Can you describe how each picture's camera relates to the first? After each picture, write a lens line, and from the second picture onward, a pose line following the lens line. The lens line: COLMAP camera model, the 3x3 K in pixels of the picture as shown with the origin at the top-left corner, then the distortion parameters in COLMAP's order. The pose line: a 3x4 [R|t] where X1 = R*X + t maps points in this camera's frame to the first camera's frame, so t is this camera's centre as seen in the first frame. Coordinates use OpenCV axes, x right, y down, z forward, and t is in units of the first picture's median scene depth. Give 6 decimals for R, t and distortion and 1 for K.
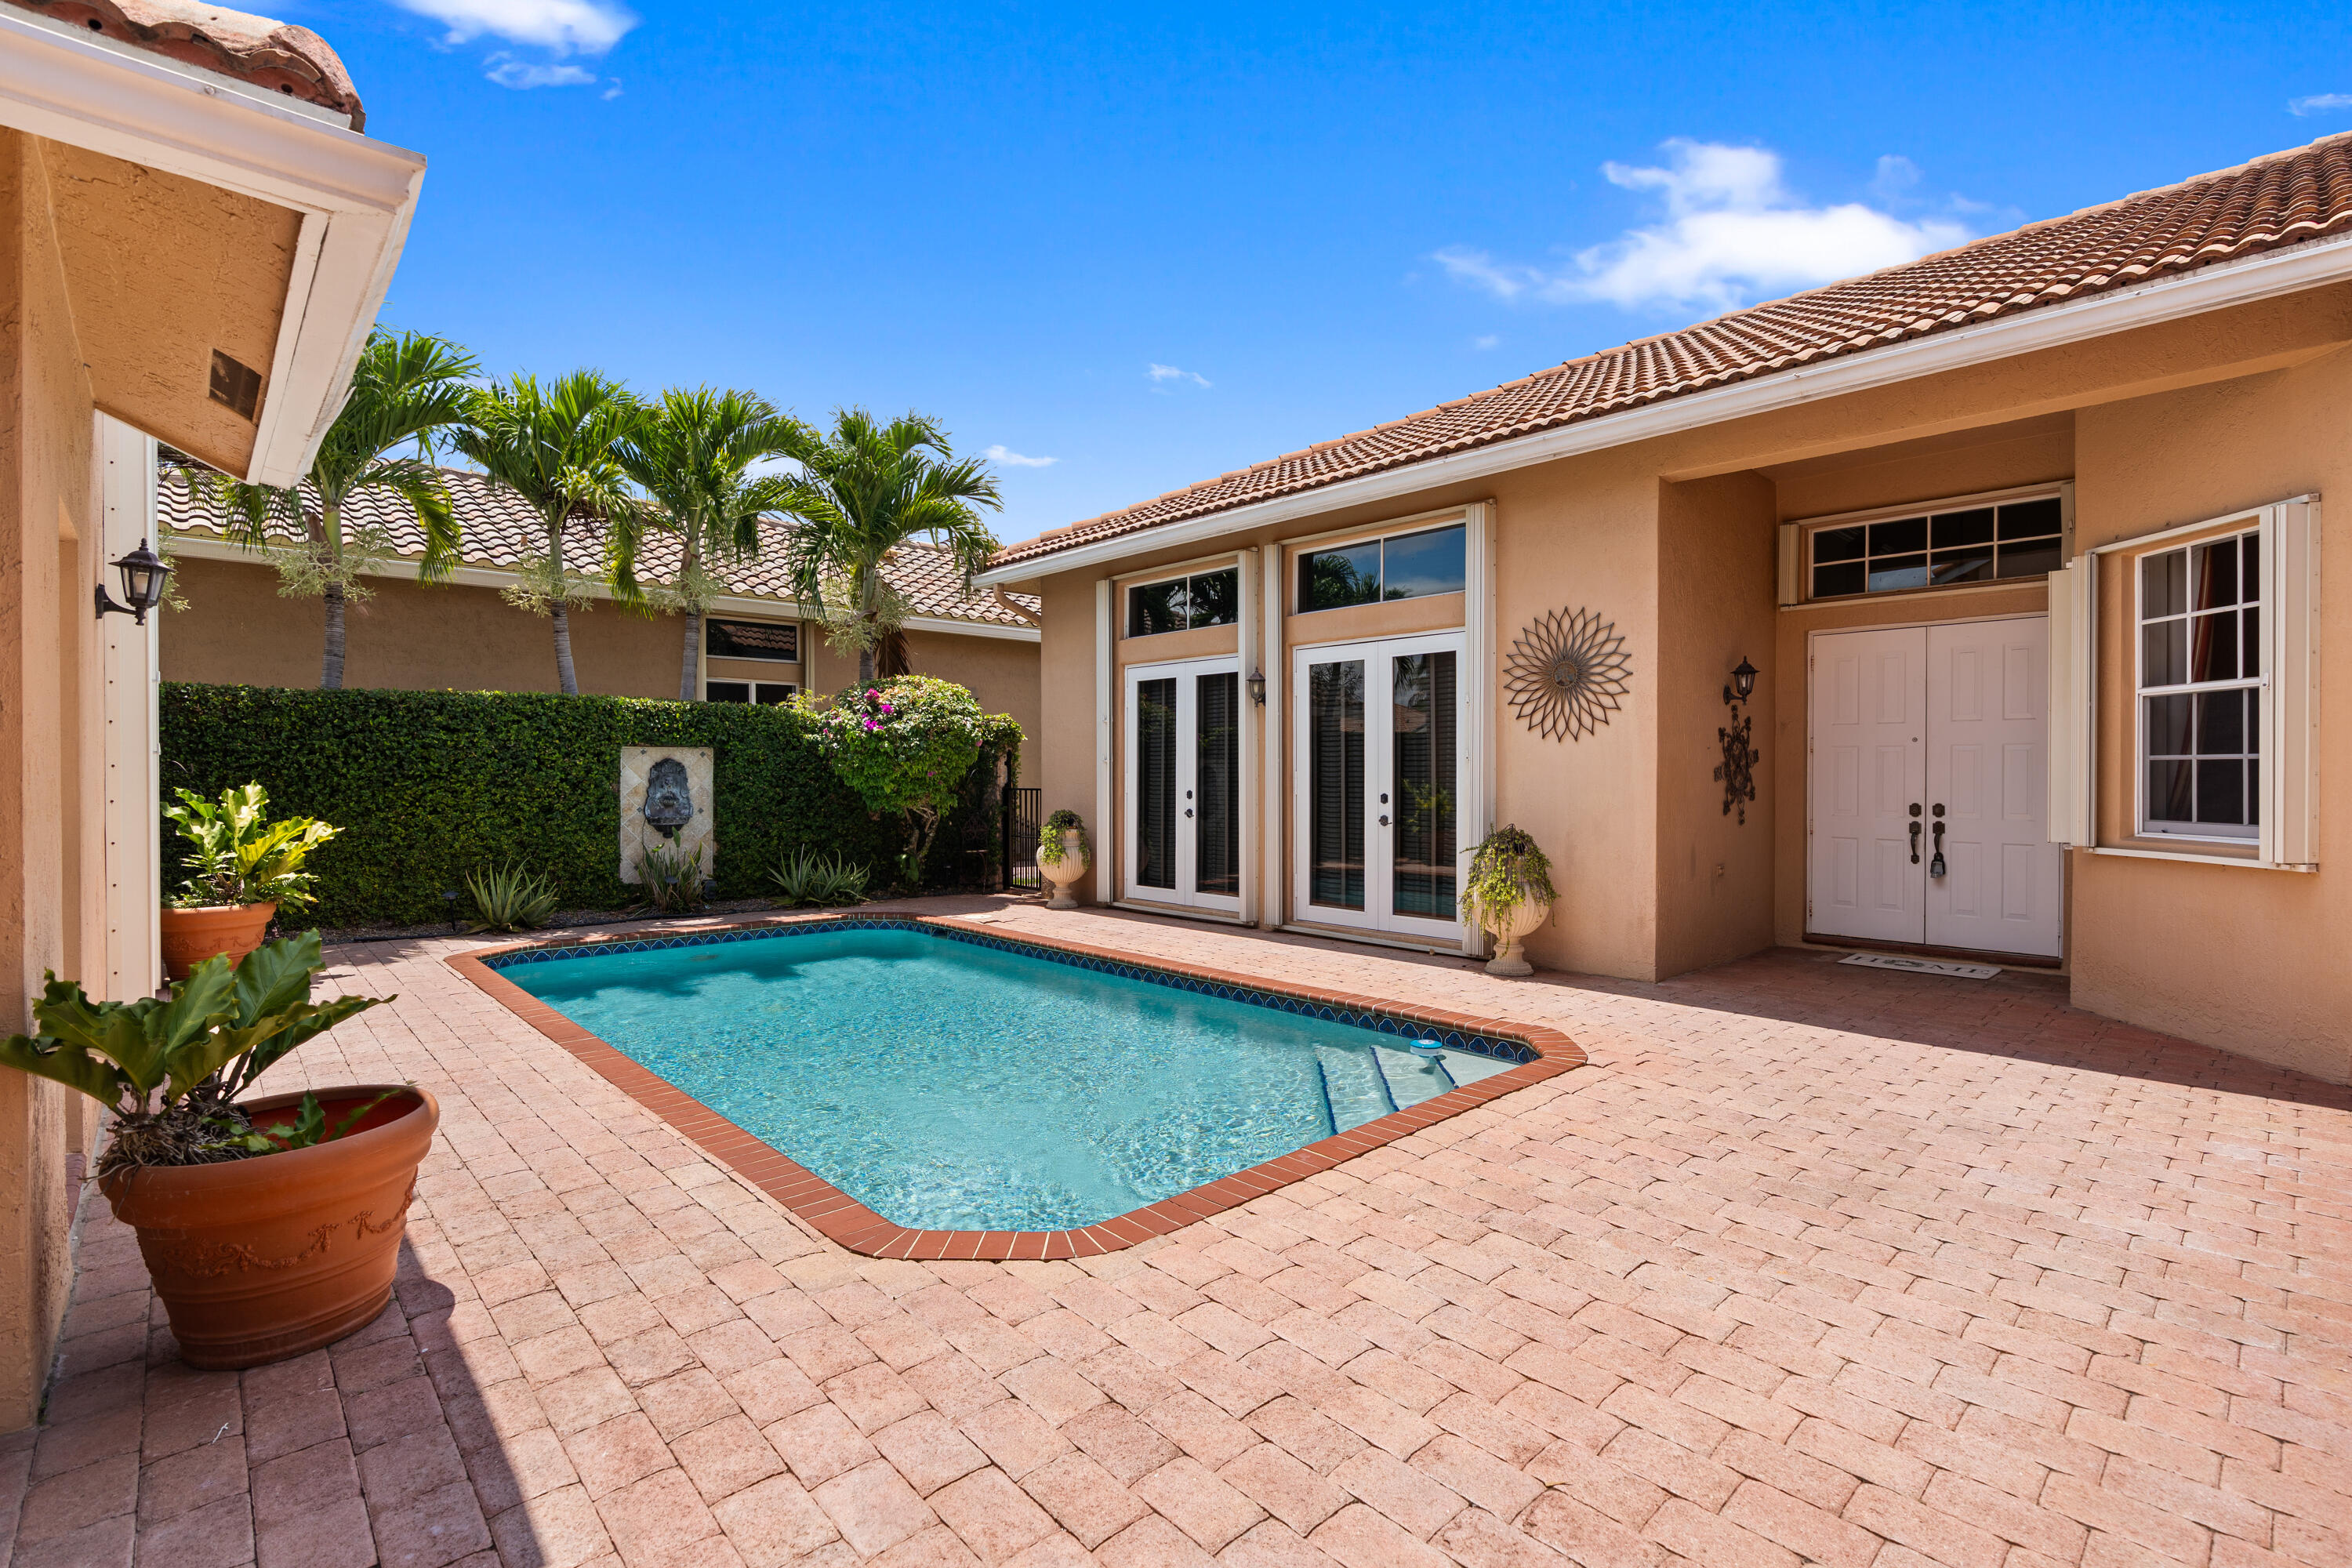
lens RADIAL K [[1063.2, 0, 1176.0], [0, 1063.2, 784.0], [0, 0, 1]] dist [0.003534, 0.000641]
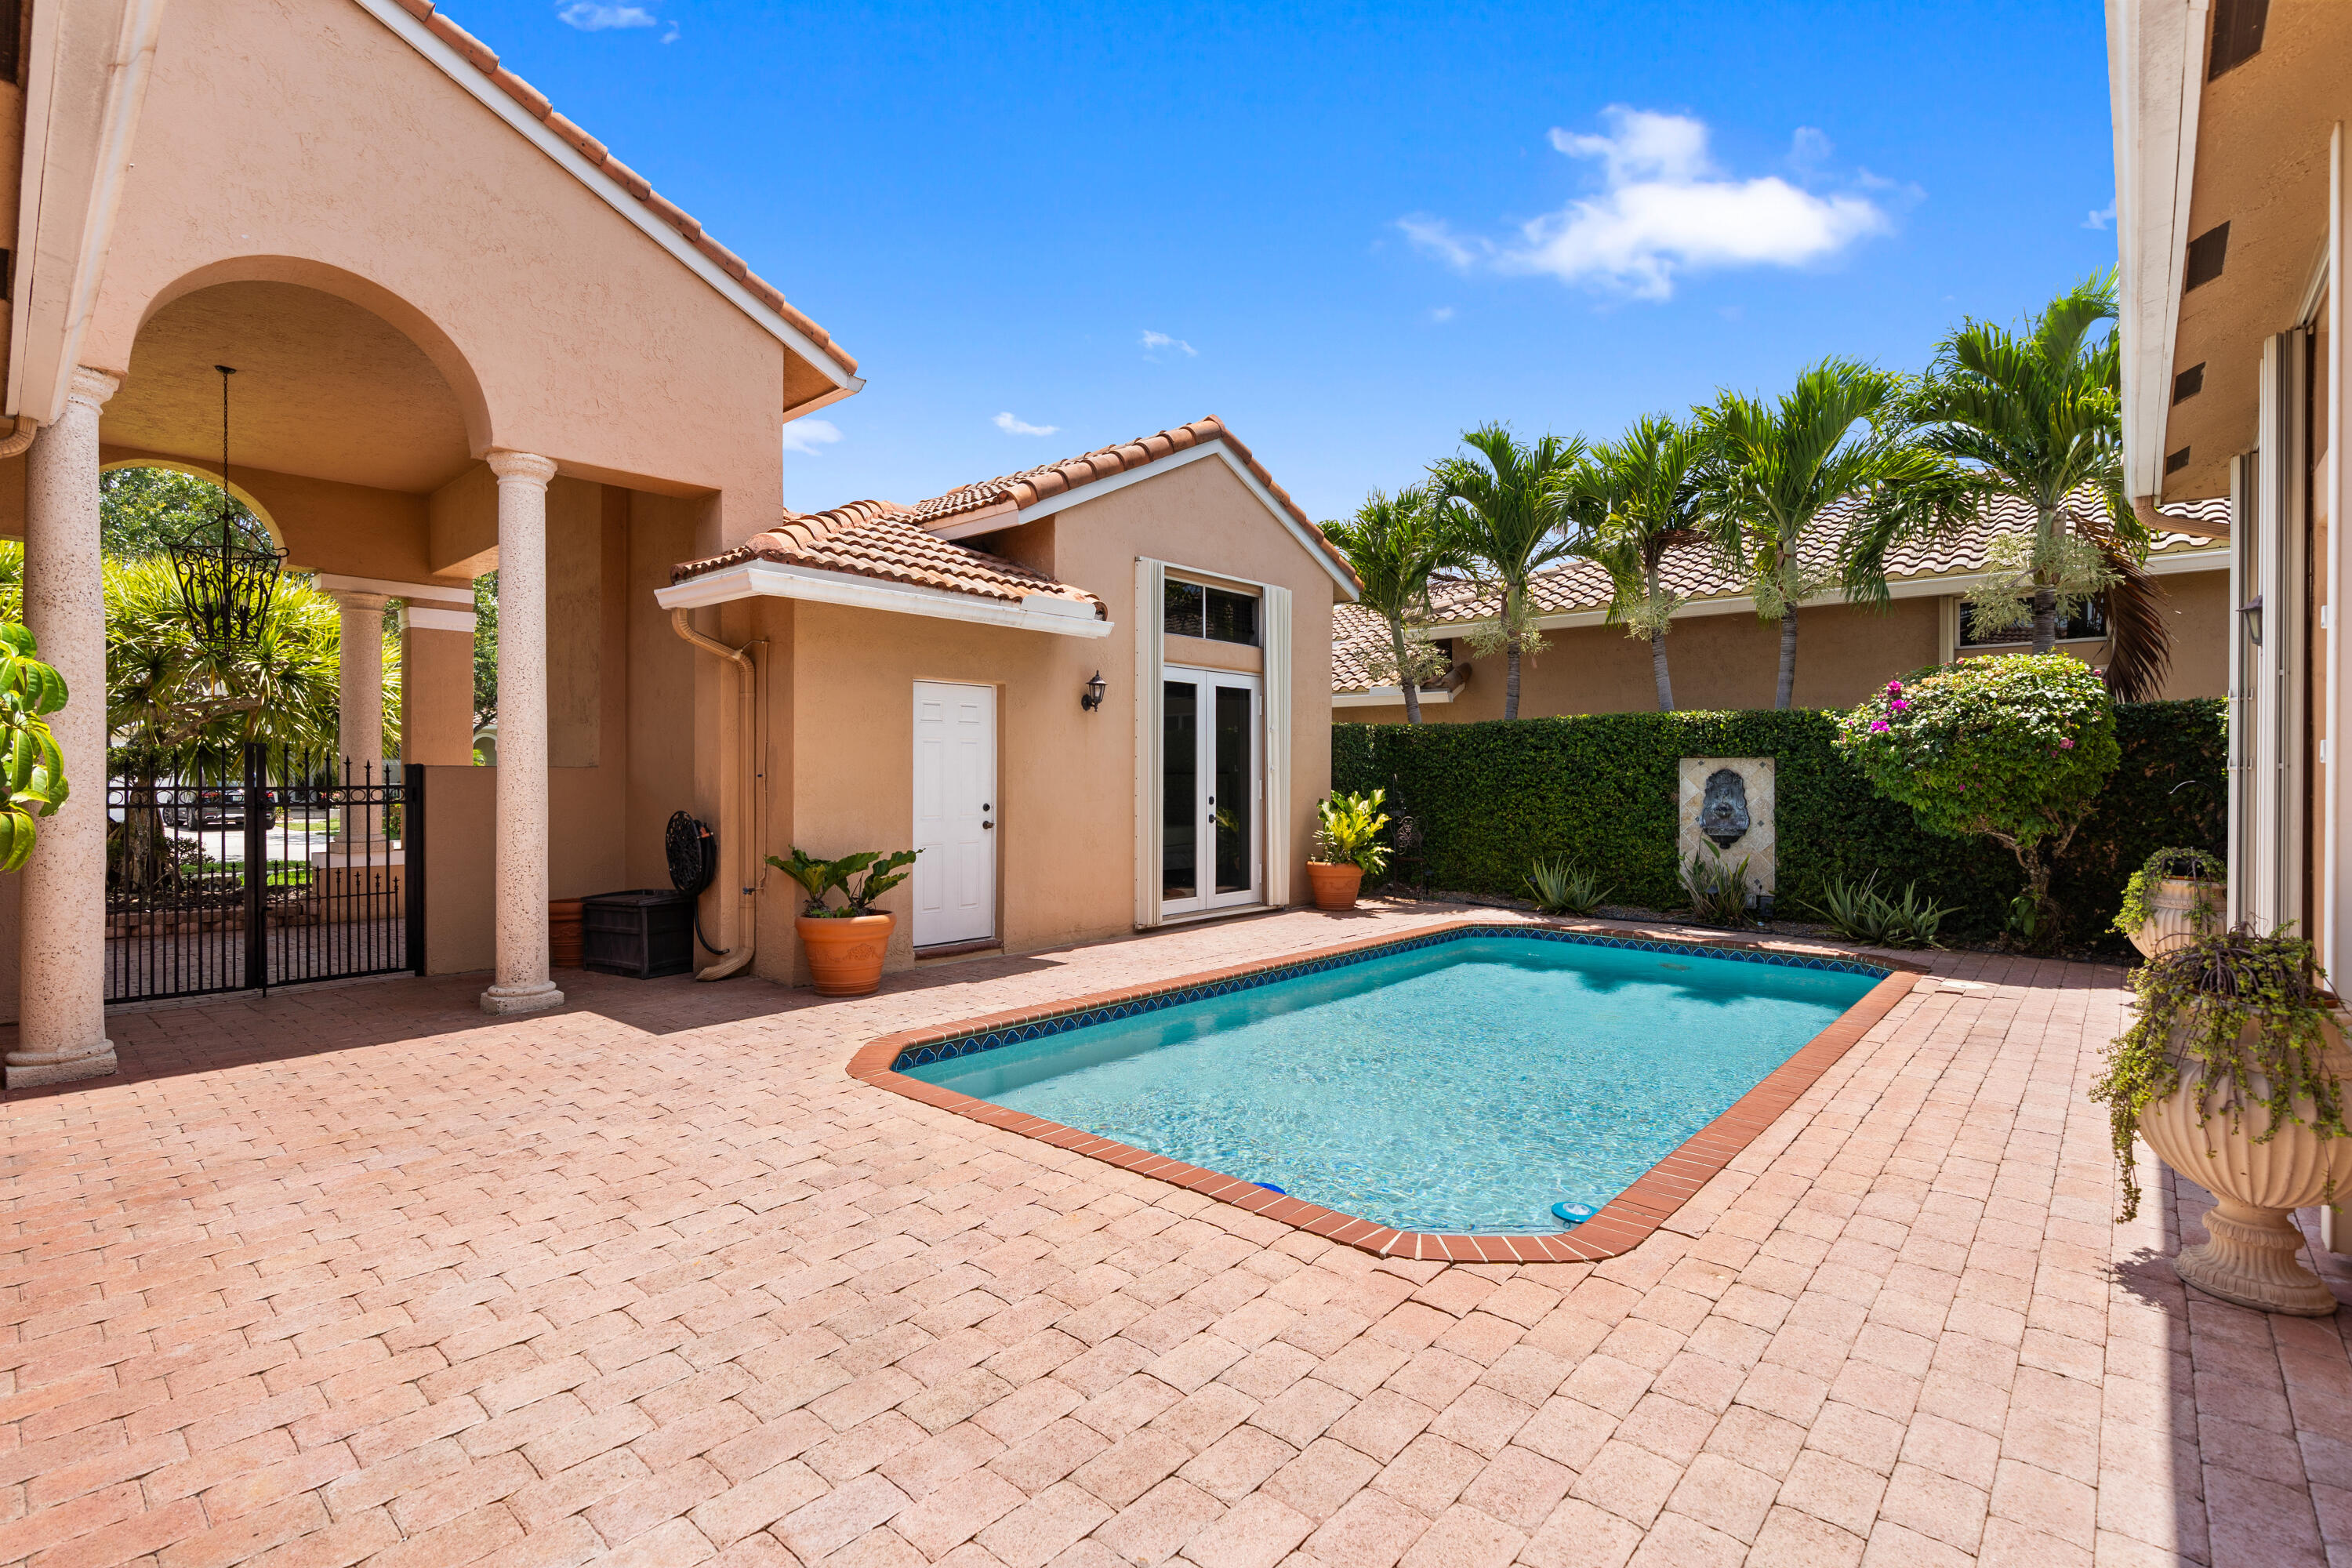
lens RADIAL K [[1073.8, 0, 1176.0], [0, 1073.8, 784.0], [0, 0, 1]] dist [-0.005565, 0.000692]
pose [[0.099776, 0.005999, -0.994992, 0.488334], [-0.016134, 0.999860, 0.004410, -0.006630], [0.994879, 0.015613, 0.099859, 0.398722]]
